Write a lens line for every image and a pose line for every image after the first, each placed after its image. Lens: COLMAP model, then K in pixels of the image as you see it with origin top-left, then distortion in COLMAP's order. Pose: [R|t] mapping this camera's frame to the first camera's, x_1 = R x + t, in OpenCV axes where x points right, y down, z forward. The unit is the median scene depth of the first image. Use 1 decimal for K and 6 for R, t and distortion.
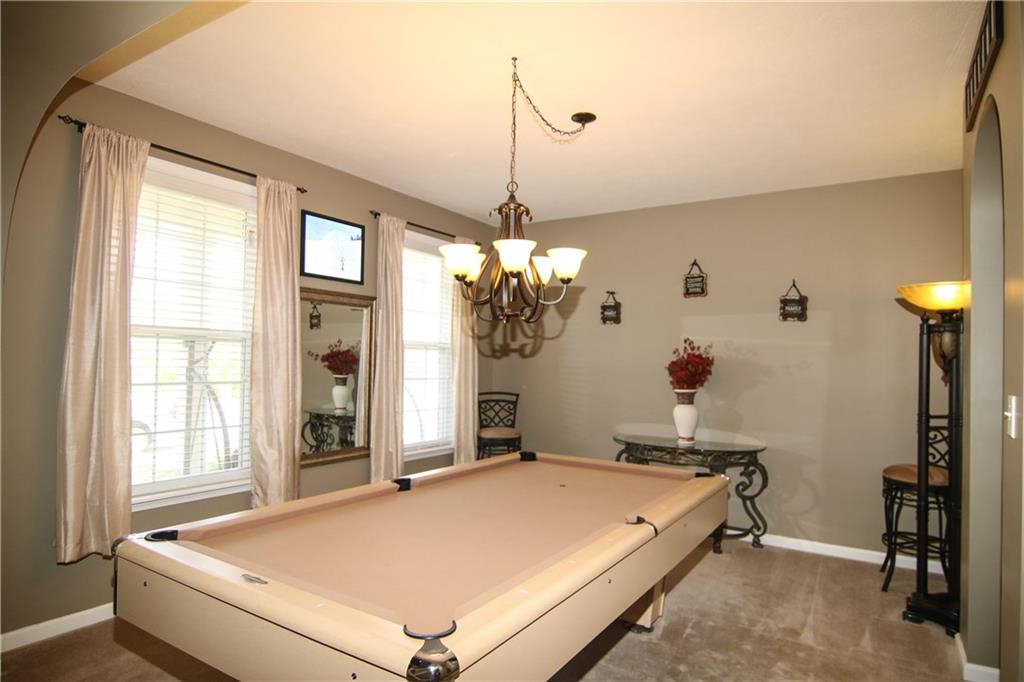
lens RADIAL K [[591.6, 0, 498.3], [0, 591.6, 361.6], [0, 0, 1]] dist [-0.006248, -0.006103]
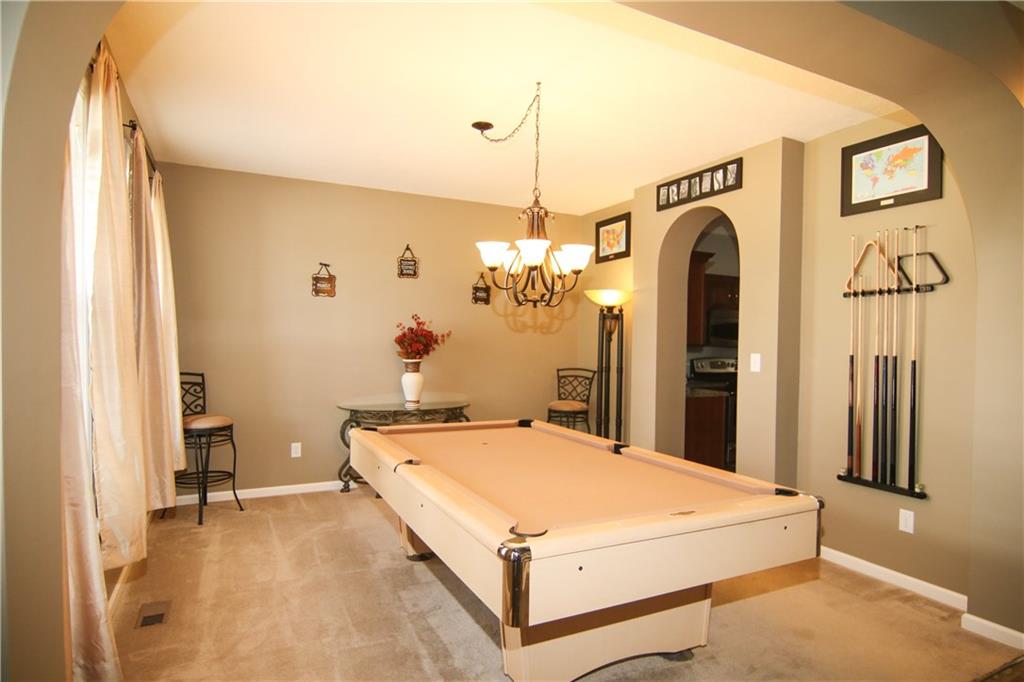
lens RADIAL K [[591.6, 0, 513.3], [0, 591.6, 343.9], [0, 0, 1]] dist [-0.006248, -0.006103]
pose [[0.508141, -0.022997, 0.860967, -0.572779], [-0.008080, 0.999472, 0.031465, -0.020269], [-0.861236, -0.022945, 0.507687, 0.253221]]
